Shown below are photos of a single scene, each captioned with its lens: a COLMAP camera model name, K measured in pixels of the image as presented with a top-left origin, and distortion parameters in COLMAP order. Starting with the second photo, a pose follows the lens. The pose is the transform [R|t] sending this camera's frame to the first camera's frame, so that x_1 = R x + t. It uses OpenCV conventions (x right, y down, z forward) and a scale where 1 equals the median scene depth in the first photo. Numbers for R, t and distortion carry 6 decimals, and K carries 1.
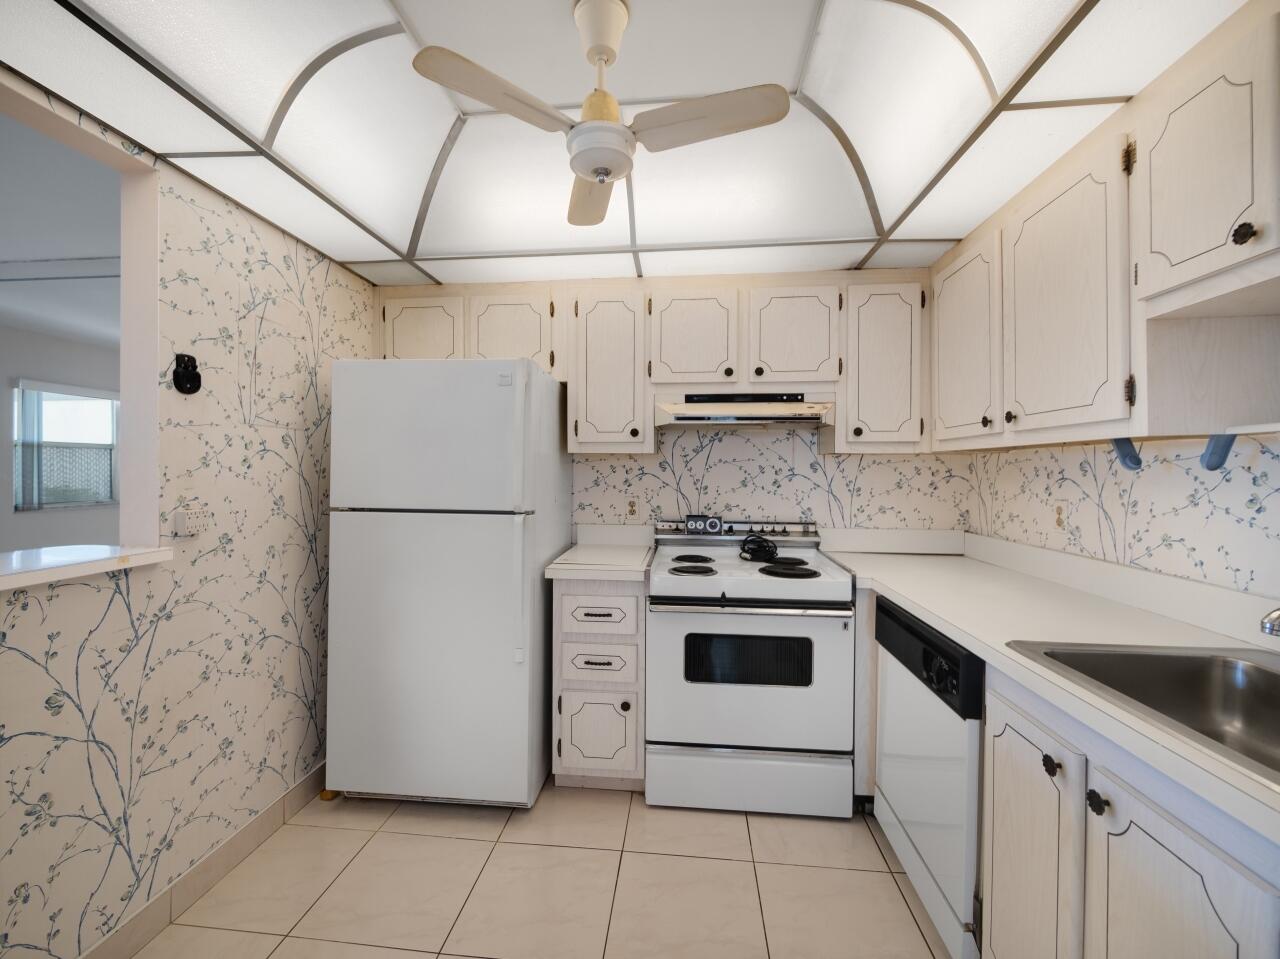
lens RADIAL K [[554.2, 0, 642.9], [0, 554.2, 472.8], [0, 0, 1]] dist [-0.007243, 0.000779]
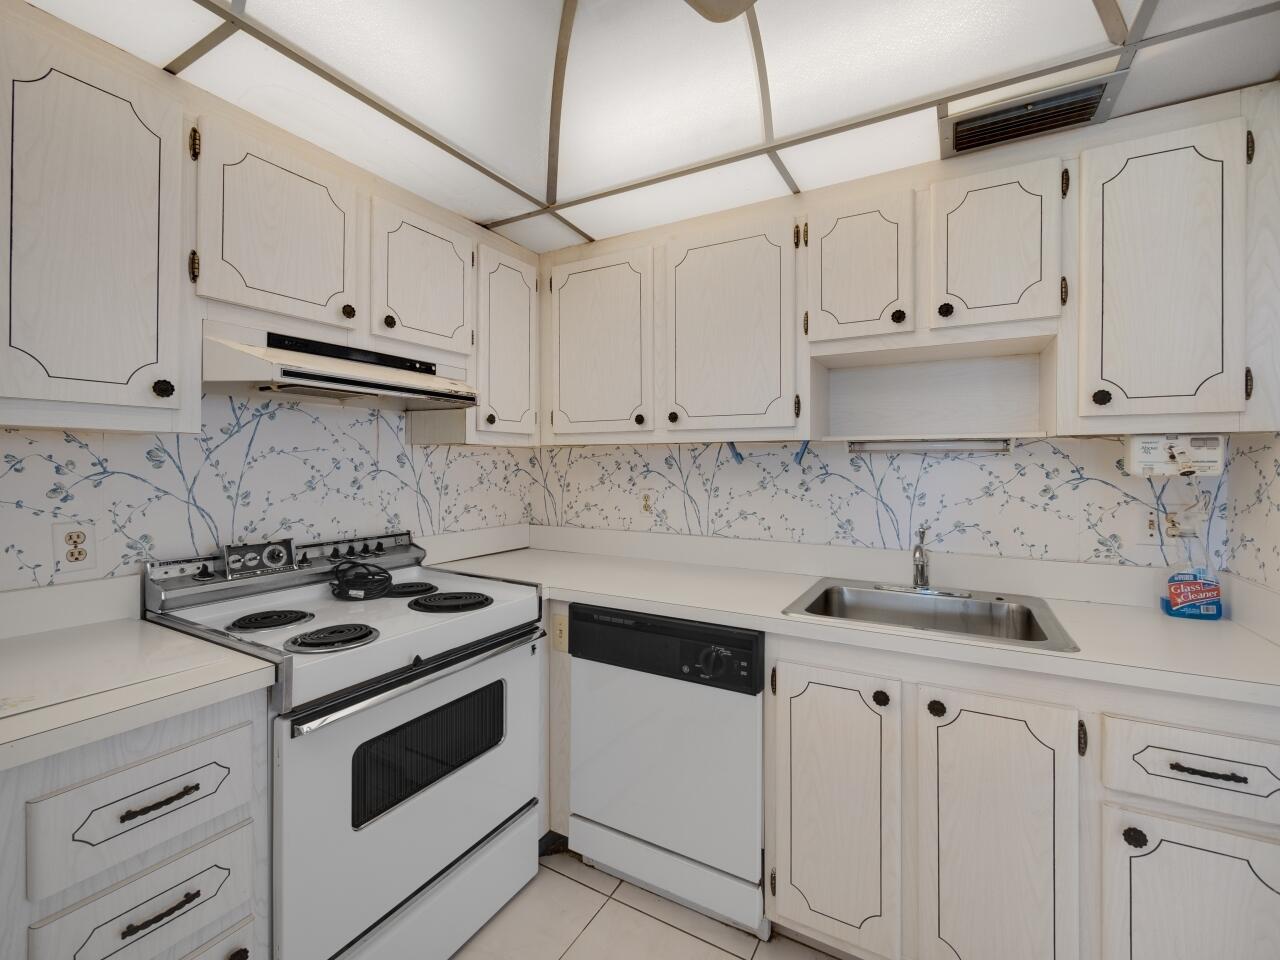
lens RADIAL K [[554.2, 0, 649.5], [0, 554.2, 461.8], [0, 0, 1]] dist [-0.007243, 0.000779]
pose [[0.411298, -0.000201, 0.911501, -0.281222], [0.004121, 0.999990, -0.001639, -0.006279], [-0.911492, 0.004430, 0.411295, 0.421130]]
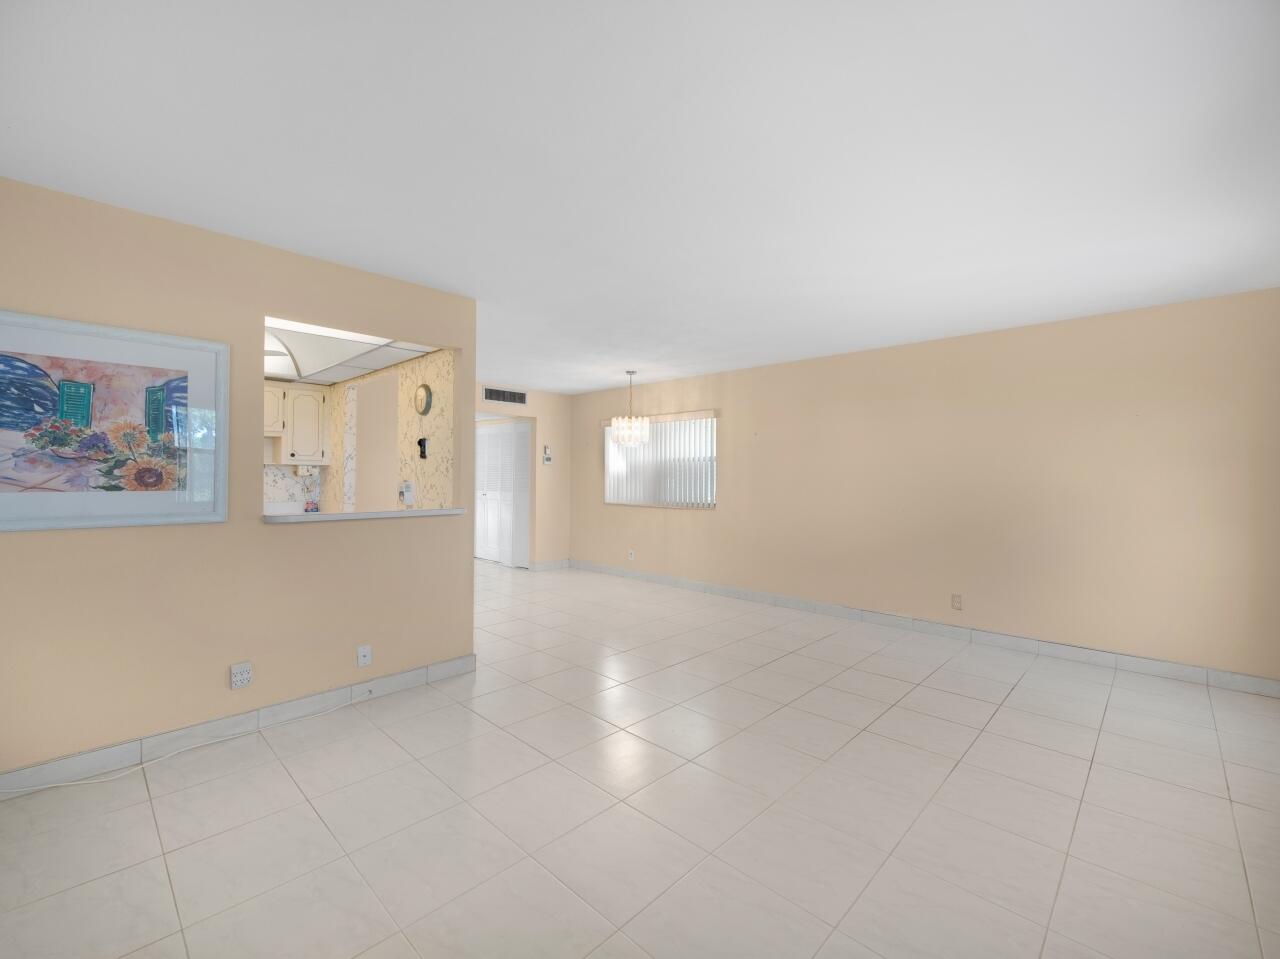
lens RADIAL K [[554.2, 0, 641.0], [0, 554.2, 474.6], [0, 0, 1]] dist [-0.007243, 0.000779]
pose [[-0.772393, -0.003162, 0.635137, -1.502205], [-0.007181, 0.999967, -0.003754, 0.001316], [-0.635105, -0.007460, -0.772390, 0.856377]]
